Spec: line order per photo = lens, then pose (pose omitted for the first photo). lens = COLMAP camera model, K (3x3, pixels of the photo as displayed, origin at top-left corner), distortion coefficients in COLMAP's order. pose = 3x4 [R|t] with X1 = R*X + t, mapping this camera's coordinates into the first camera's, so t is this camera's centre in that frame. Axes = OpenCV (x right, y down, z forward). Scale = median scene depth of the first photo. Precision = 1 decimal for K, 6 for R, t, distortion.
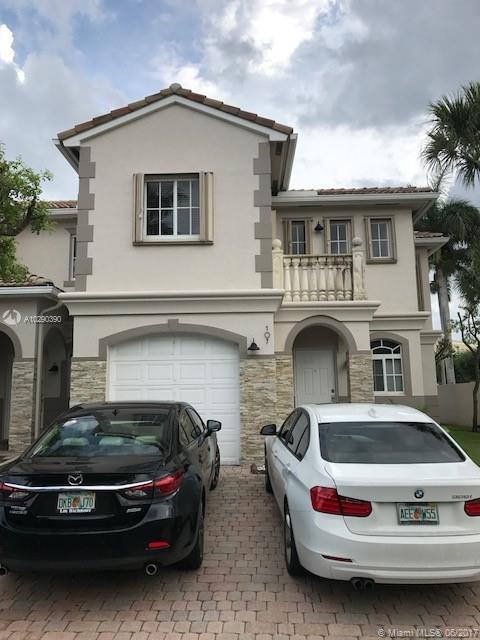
lens RADIAL K [[530.8, 0, 240.0], [0, 530.8, 320.0], [0, 0, 1]] dist [0.016664, 0.000068]
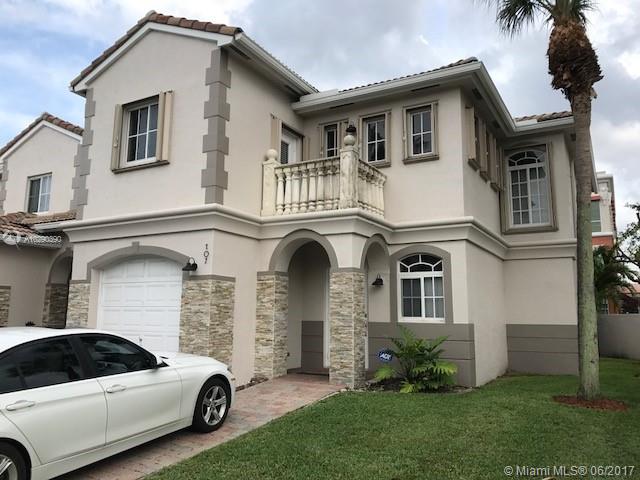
lens RADIAL K [[520.9, 0, 320.0], [0, 520.9, 240.0], [0, 0, 1]] dist [-0.001798, -0.003679]
pose [[0.886881, -0.046803, -0.459620, 0.619624], [0.045201, 0.998873, -0.014496, 0.024609], [0.459781, -0.007919, 0.887997, 0.265863]]
